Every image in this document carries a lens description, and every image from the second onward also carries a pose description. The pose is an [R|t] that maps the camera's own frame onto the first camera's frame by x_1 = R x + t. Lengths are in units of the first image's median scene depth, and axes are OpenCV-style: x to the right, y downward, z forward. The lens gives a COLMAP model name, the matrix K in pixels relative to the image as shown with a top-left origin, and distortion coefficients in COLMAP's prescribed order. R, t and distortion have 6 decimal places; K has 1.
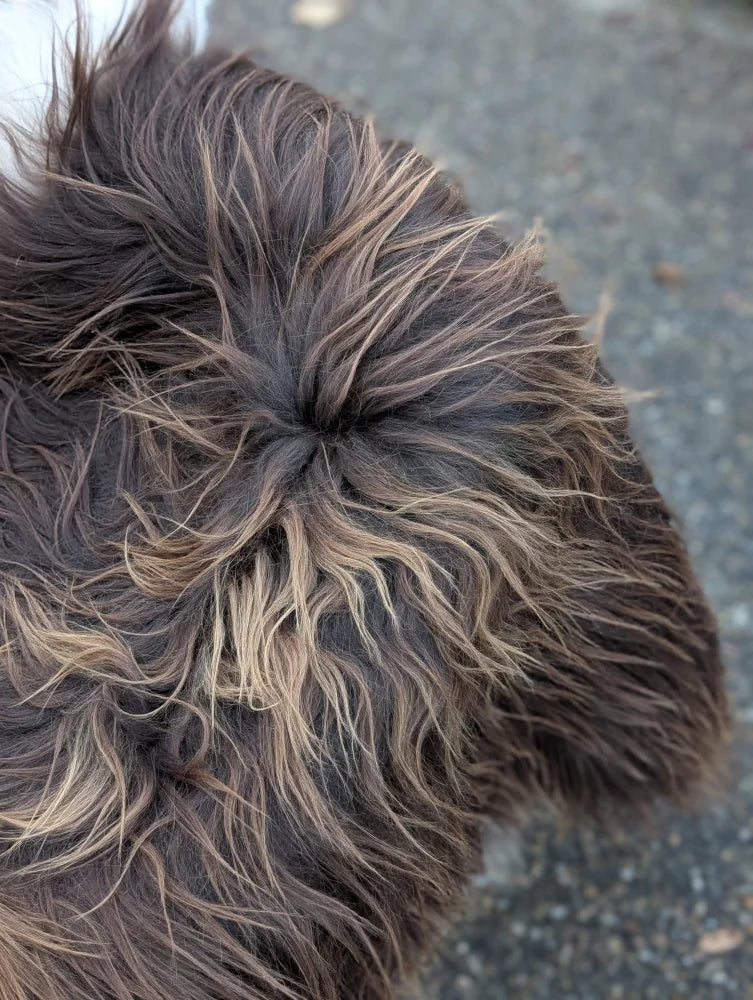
lens RADIAL K [[1457.8, 0, 406.6], [0, 1457.8, 487.5], [0, 0, 1]] dist [0.023397, 0.000000]
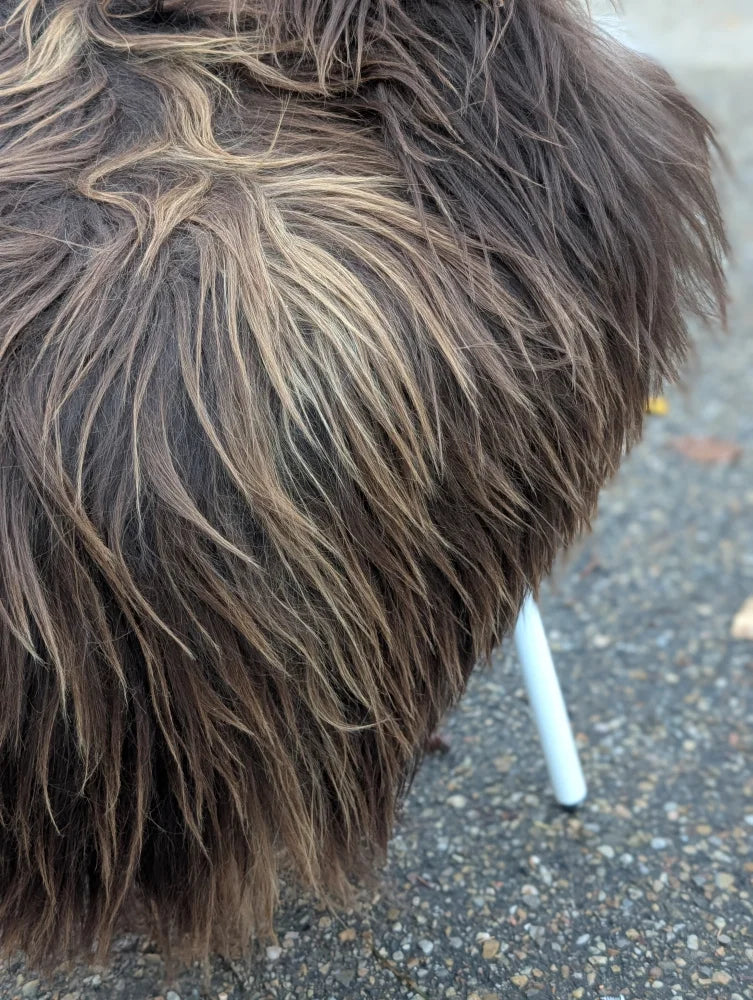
lens RADIAL K [[1457.8, 0, 393.1], [0, 1457.8, 476.9], [0, 0, 1]] dist [0.023397, 0.000000]
pose [[0.973057, 0.078484, -0.216795, 0.176121], [-0.147441, 0.934709, -0.323390, 0.565910], [0.177259, 0.346641, 0.921097, 0.220911]]
